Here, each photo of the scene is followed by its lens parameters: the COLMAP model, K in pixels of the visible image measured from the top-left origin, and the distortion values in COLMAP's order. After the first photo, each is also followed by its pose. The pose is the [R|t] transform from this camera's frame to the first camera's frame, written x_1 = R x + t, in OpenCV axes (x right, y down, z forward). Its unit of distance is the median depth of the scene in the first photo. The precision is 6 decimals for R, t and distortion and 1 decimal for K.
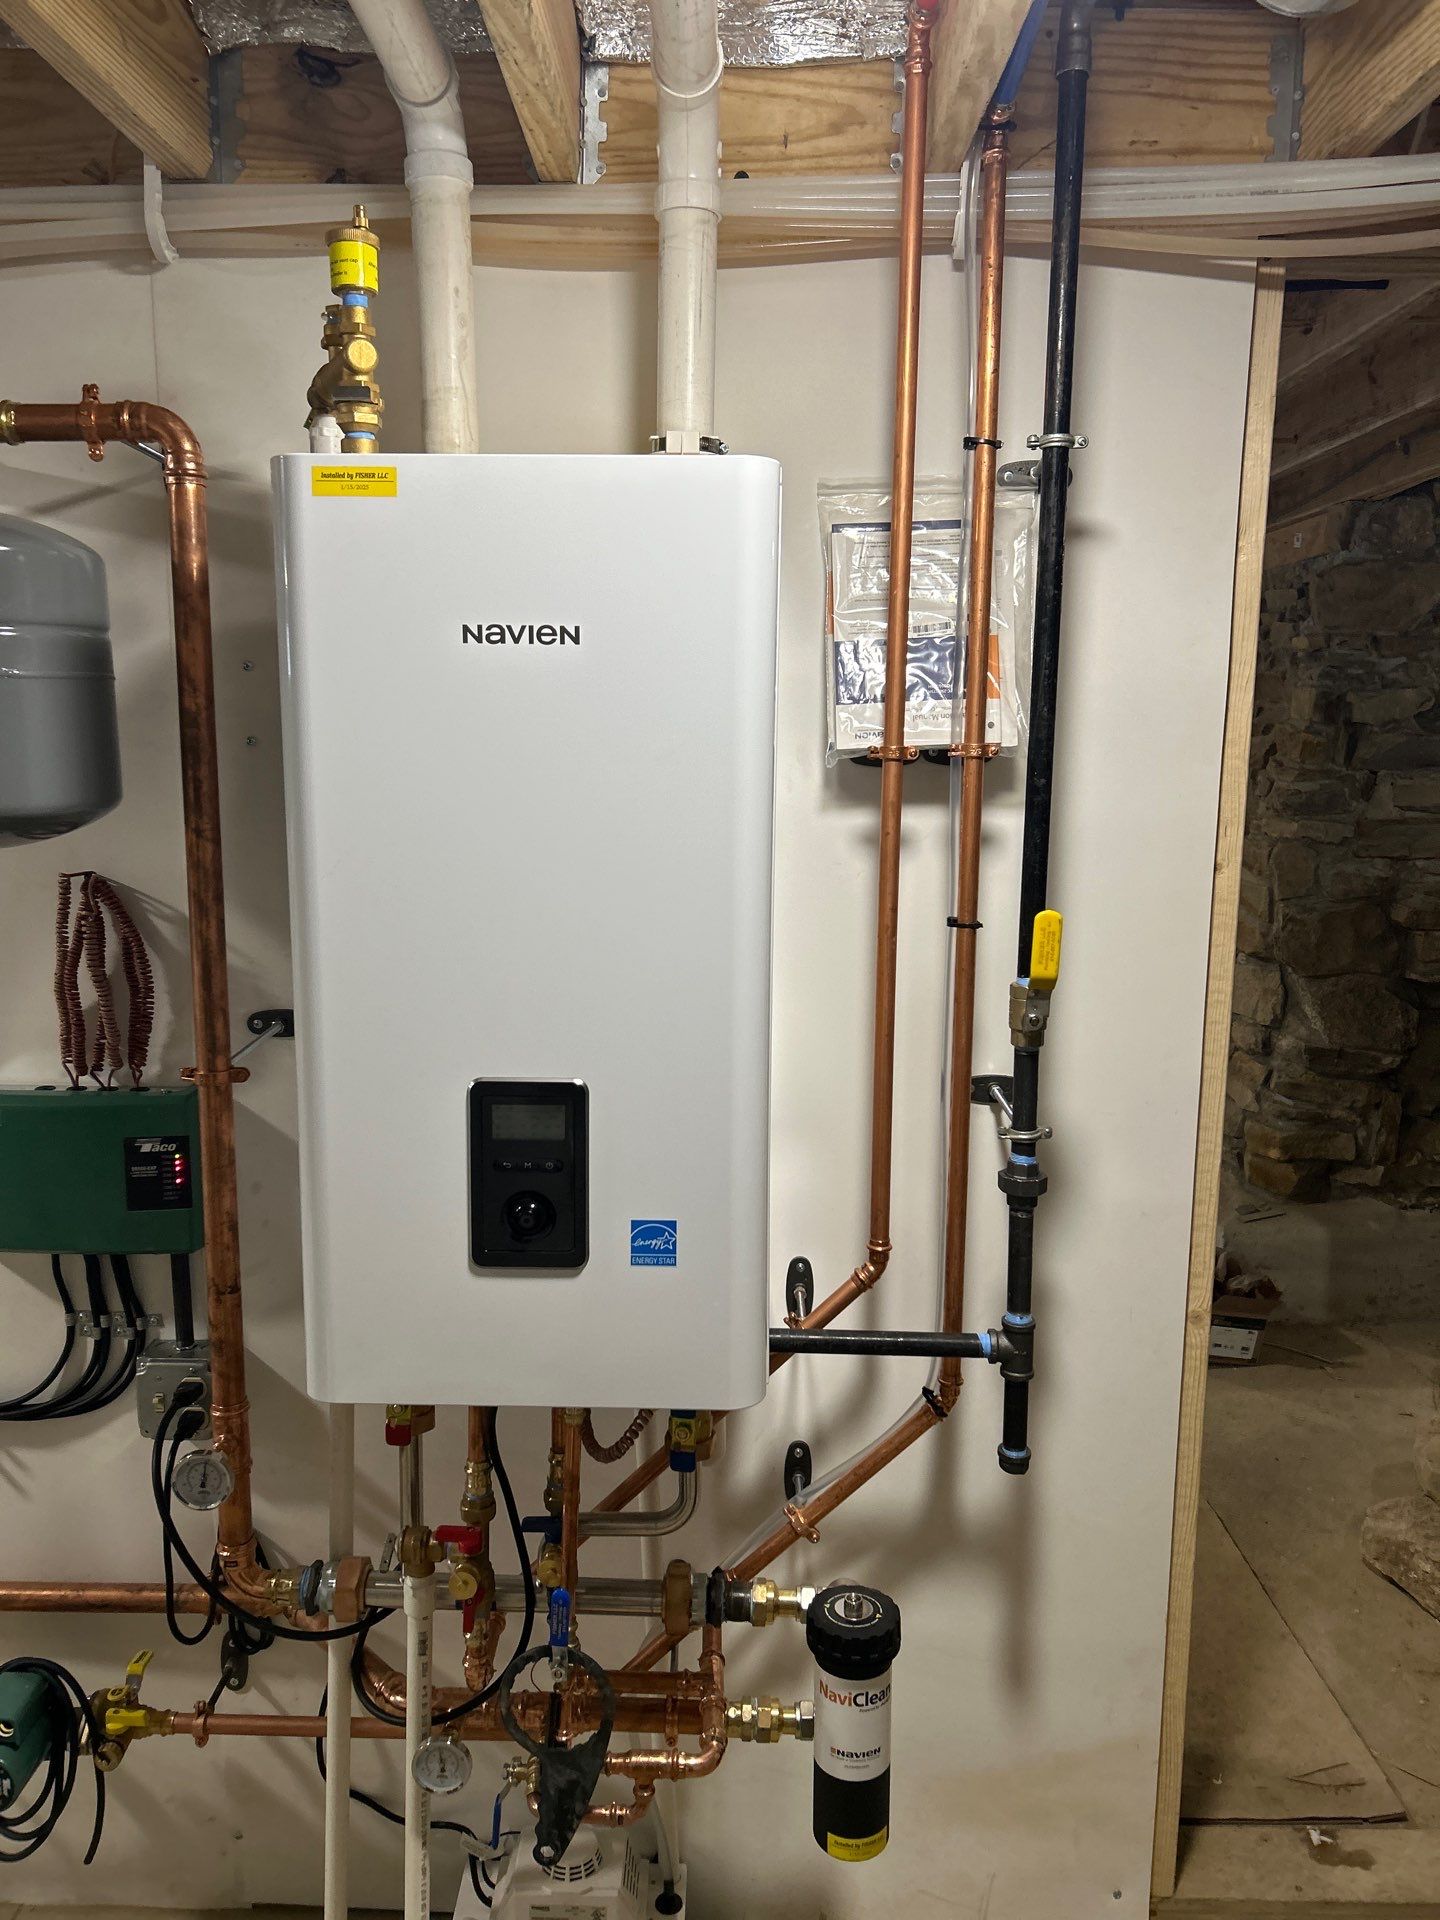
lens RADIAL K [[1421.0, 0, 719.9], [0, 1421.0, 952.2], [0, 0, 1]] dist [0.008249, -0.014837]
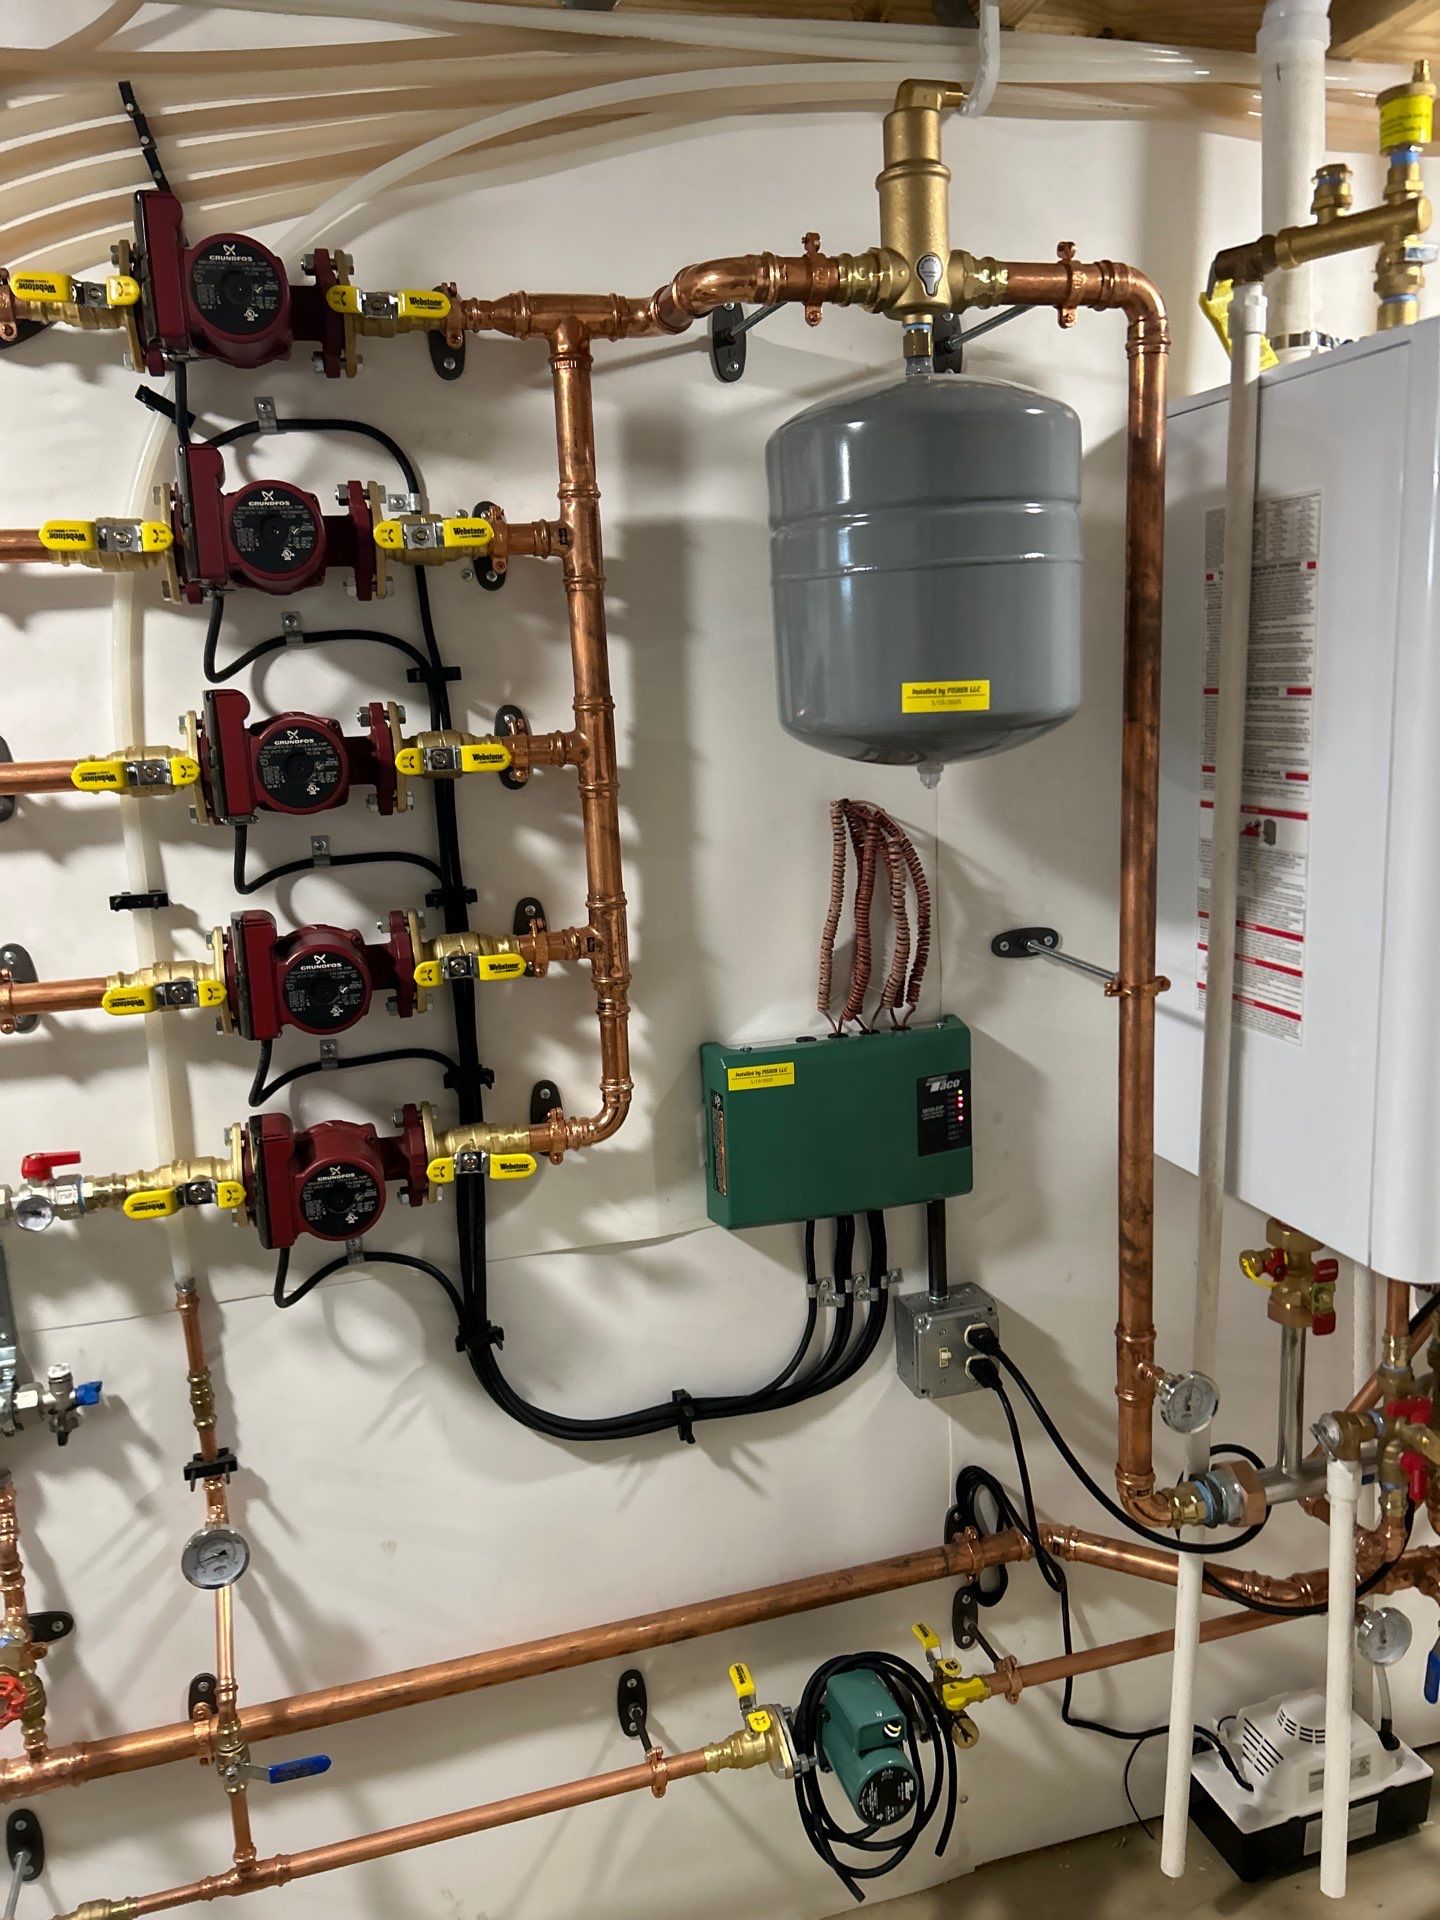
lens RADIAL K [[1421.0, 0, 797.1], [0, 1421.0, 949.2], [0, 0, 1]] dist [0.008249, -0.014837]
pose [[0.952874, -0.107992, 0.283495, -0.724774], [0.100631, 0.994101, 0.040446, 0.000761], [-0.286191, -0.010011, 0.958120, 0.130111]]
